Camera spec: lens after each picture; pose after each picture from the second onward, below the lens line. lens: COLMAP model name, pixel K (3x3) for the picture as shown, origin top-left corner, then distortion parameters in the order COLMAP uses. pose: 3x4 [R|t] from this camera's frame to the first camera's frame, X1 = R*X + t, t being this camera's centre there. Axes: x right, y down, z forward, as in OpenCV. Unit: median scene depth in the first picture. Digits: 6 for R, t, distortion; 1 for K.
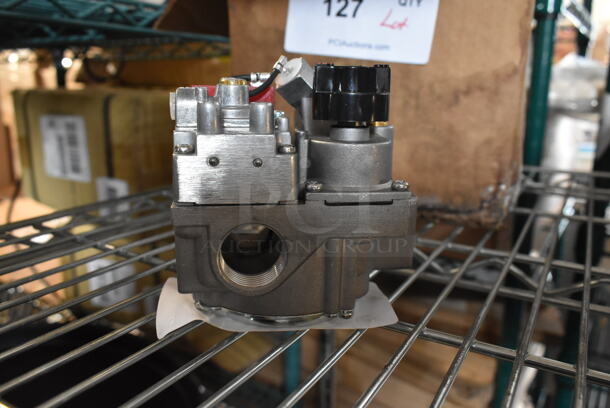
lens RADIAL K [[505.8, 0, 305.0], [0, 505.8, 204.0], [0, 0, 1]] dist [-0.007750, -0.007570]
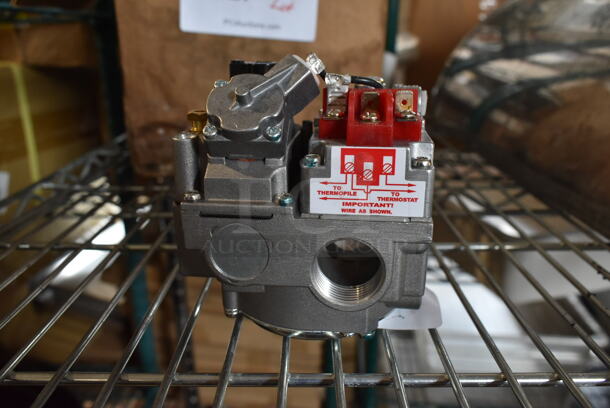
lens RADIAL K [[505.8, 0, 305.0], [0, 505.8, 204.0], [0, 0, 1]] dist [-0.007750, -0.007570]
pose [[0.868936, -0.178906, 0.461458, -0.390598], [0.136670, 0.982863, 0.123701, -0.046611], [-0.475681, -0.044420, 0.878496, -0.063084]]
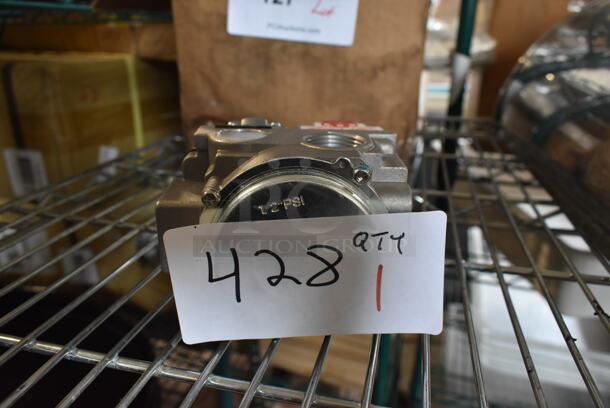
lens RADIAL K [[457.1, 0, 305.0], [0, 457.1, 204.0], [0, 0, 1]] dist [-0.010633, -0.001629]
pose [[0.959996, -0.109684, 0.257639, -0.194380], [0.075442, 0.987380, 0.139246, -0.055725], [-0.269661, -0.114239, 0.956155, -0.083670]]
